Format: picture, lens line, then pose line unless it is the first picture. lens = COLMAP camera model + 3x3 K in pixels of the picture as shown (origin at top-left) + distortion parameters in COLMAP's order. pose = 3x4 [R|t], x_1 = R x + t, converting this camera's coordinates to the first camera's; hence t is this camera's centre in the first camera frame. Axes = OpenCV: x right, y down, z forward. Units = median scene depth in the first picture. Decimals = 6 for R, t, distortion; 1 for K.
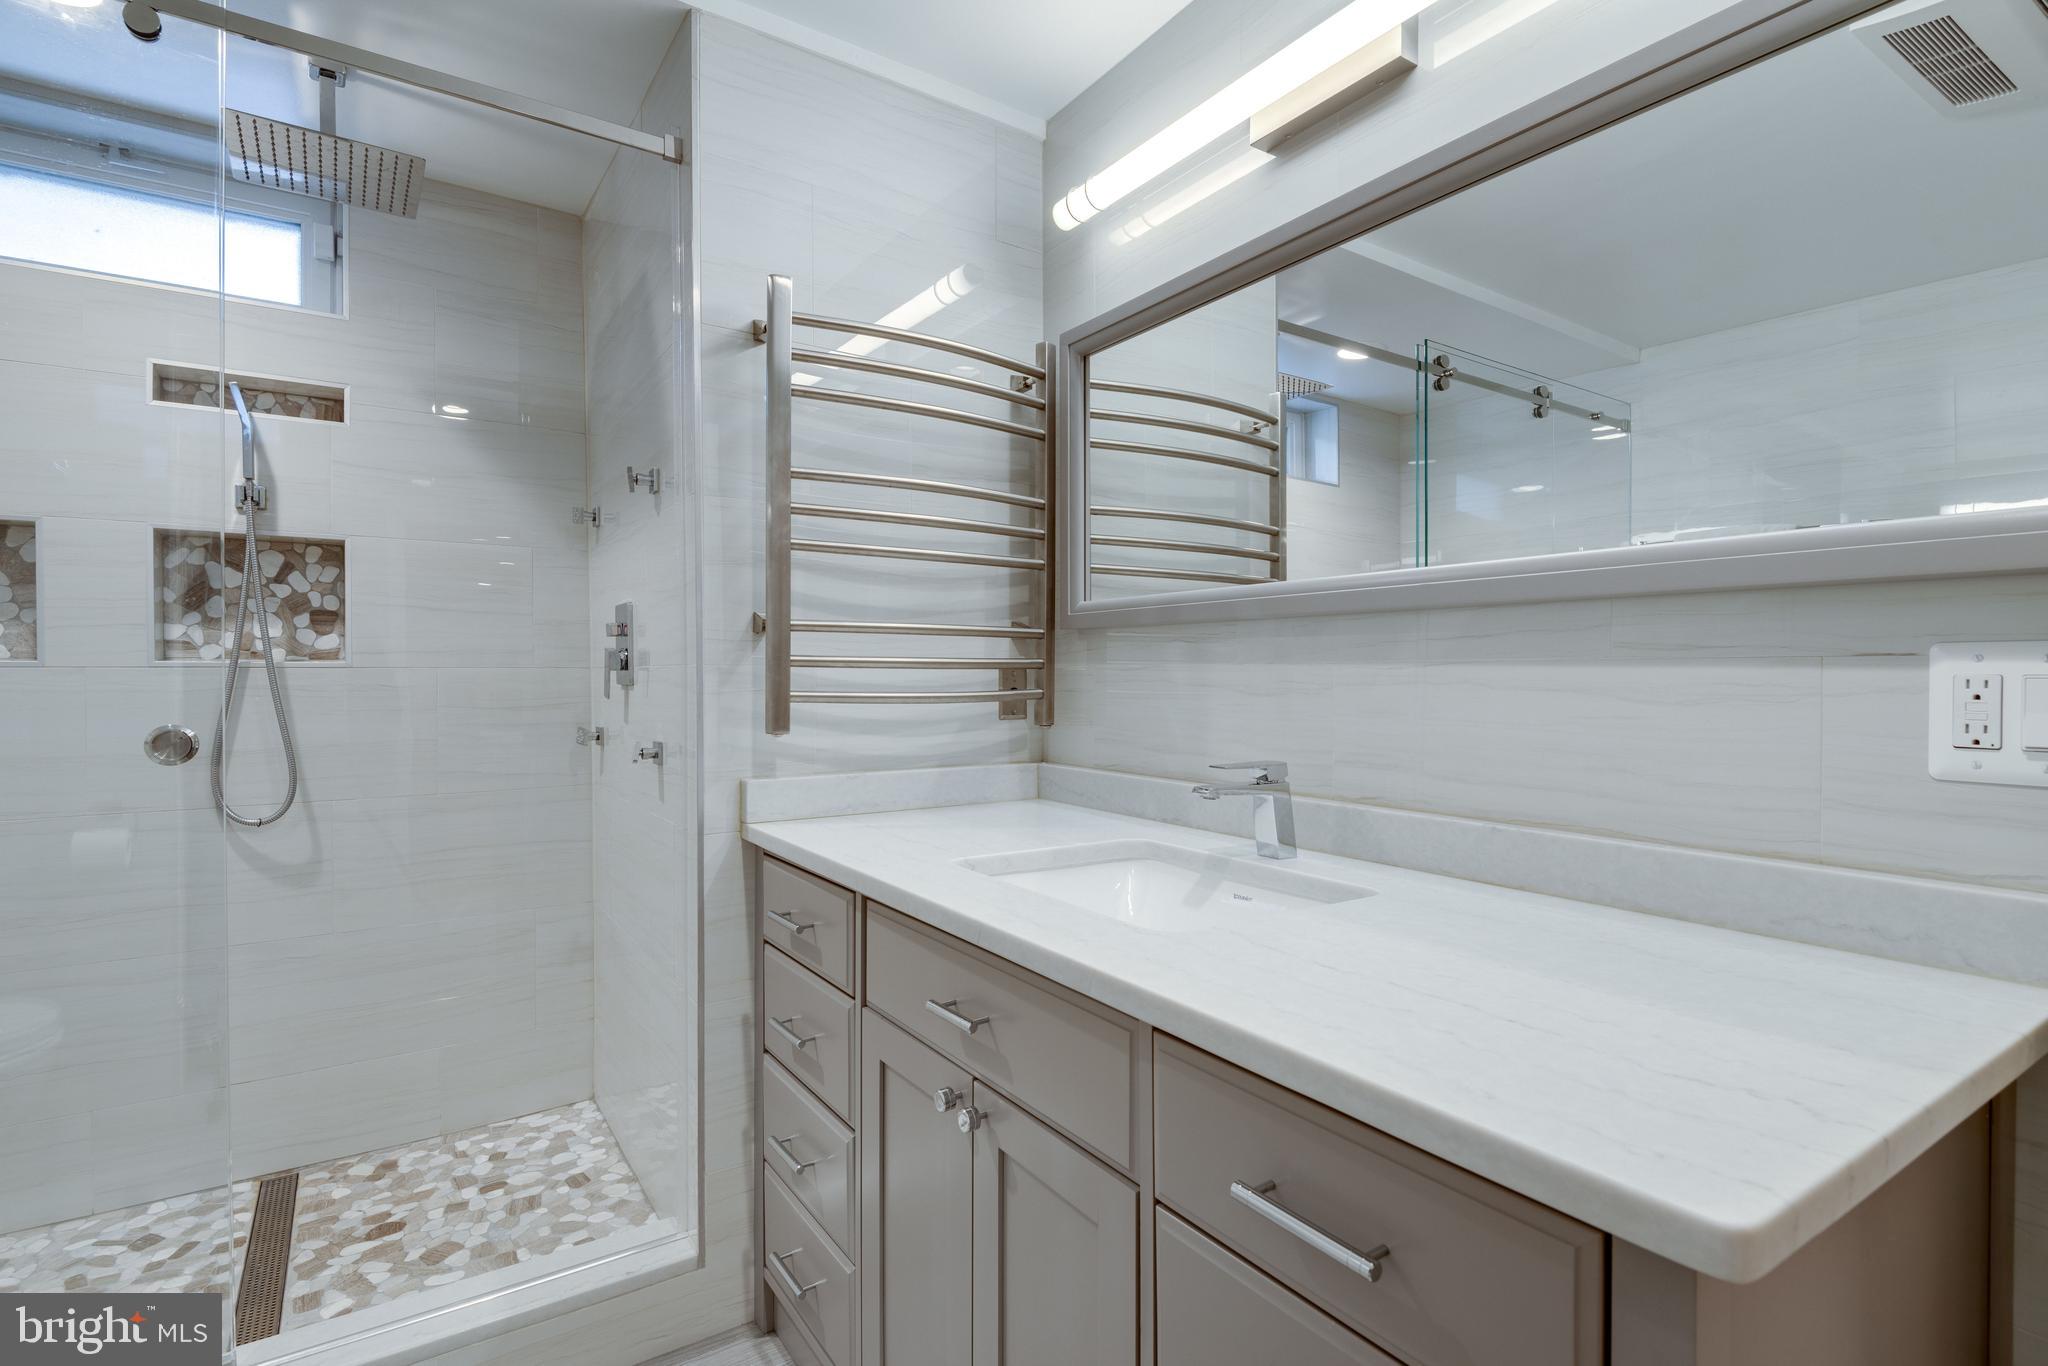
lens RADIAL K [[994.9, 0, 1017.4], [0, 994.9, 678.3], [0, 0, 1]] dist [-0.008198, -0.004238]
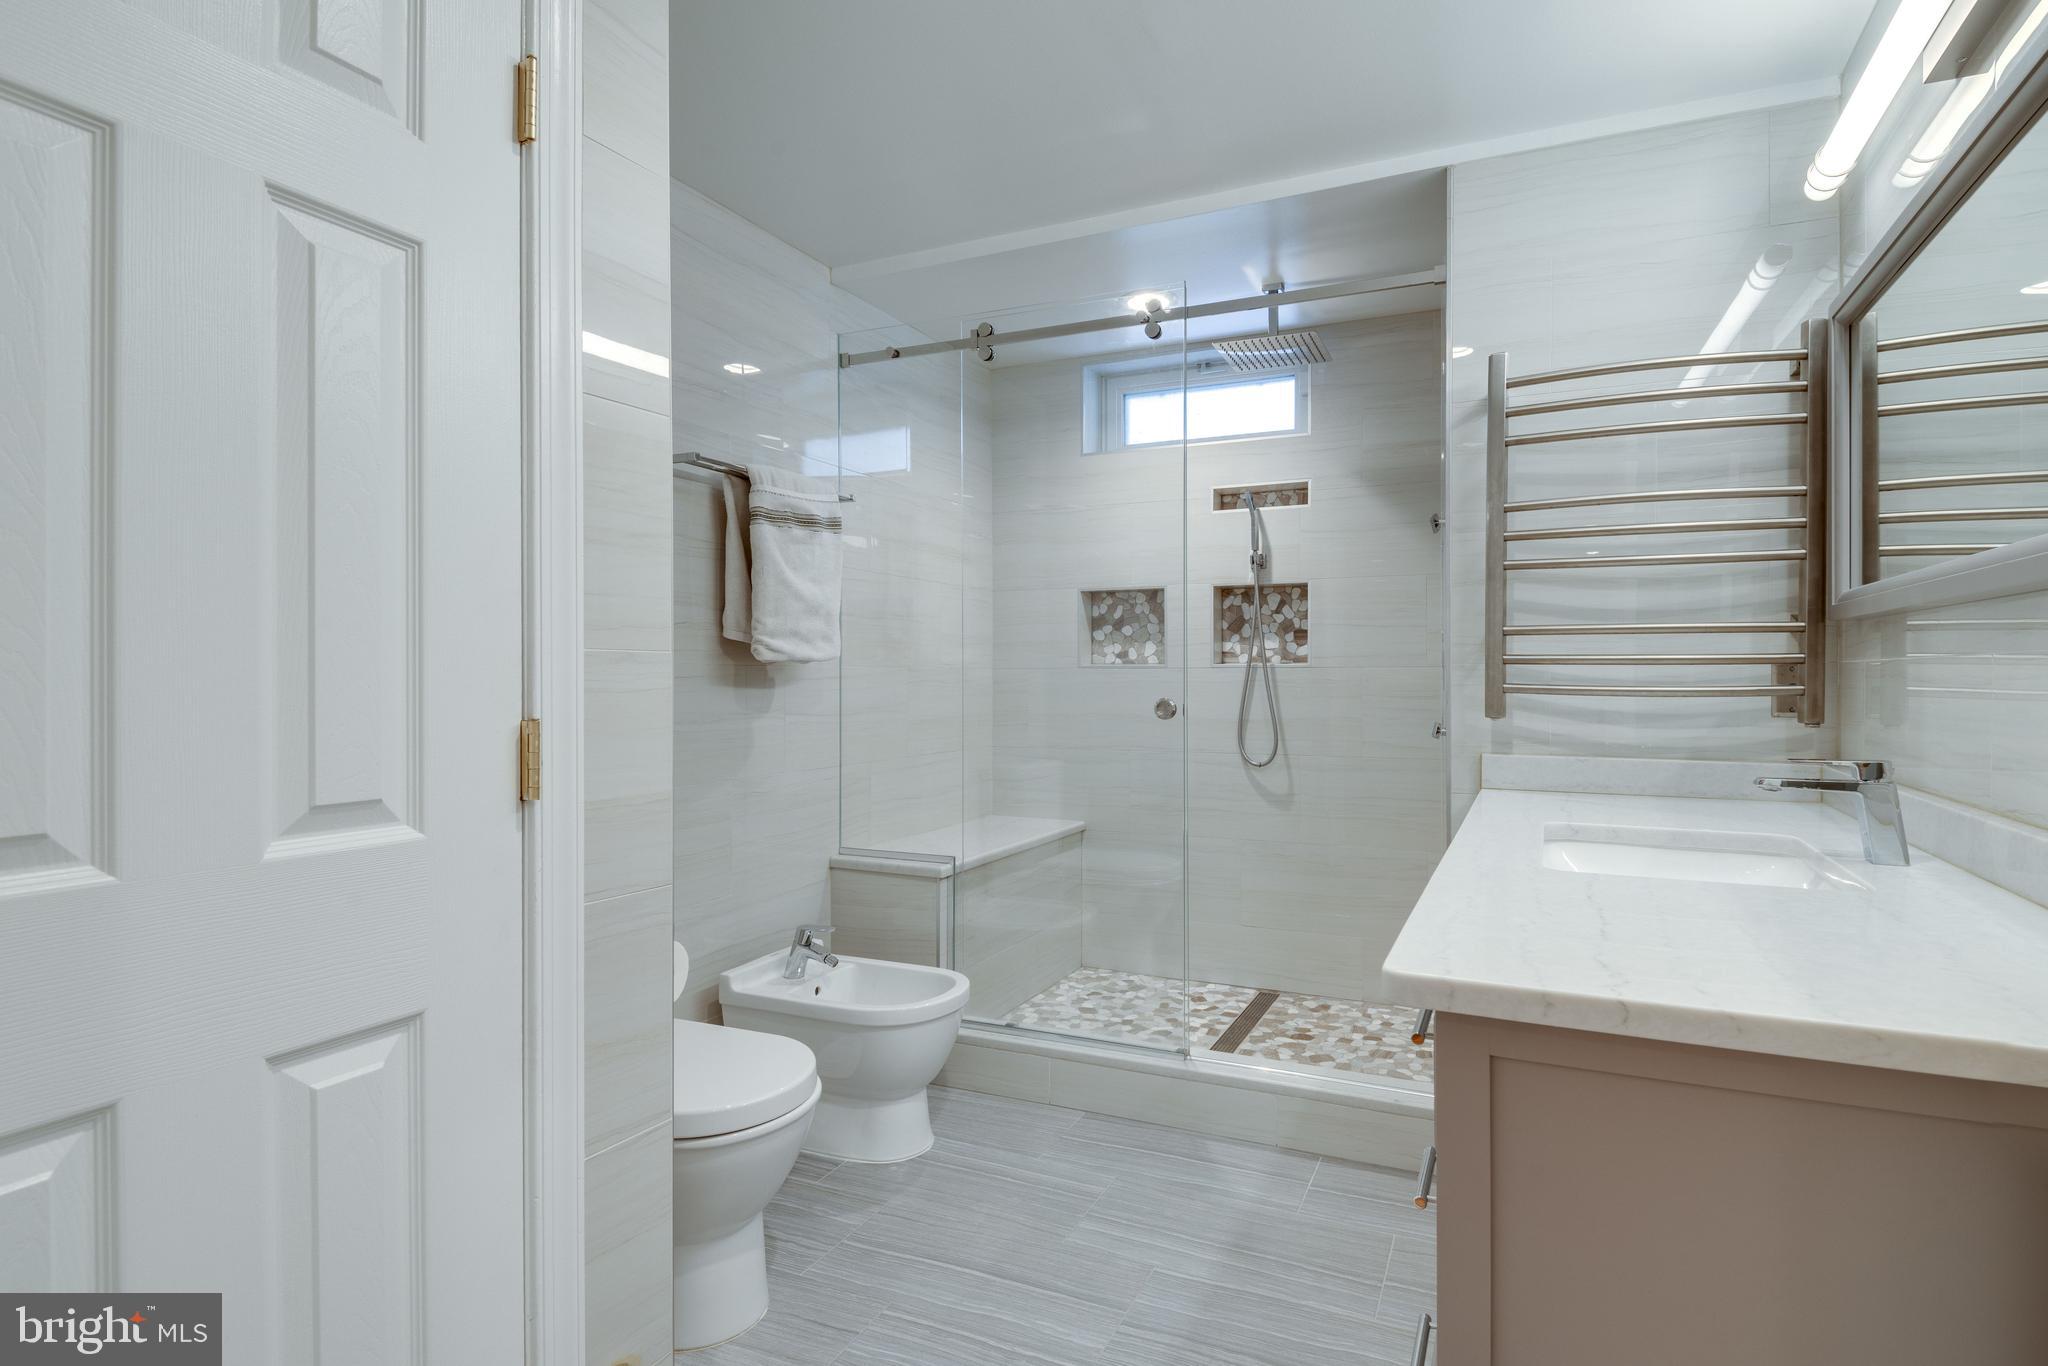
lens RADIAL K [[994.9, 0, 1039.2], [0, 994.9, 678.7], [0, 0, 1]] dist [-0.008198, -0.004238]
pose [[0.488363, 0.002968, -0.872636, 0.466044], [-0.003199, 0.999994, 0.001611, 0.005226], [0.872635, 0.002005, 0.488369, -0.097061]]
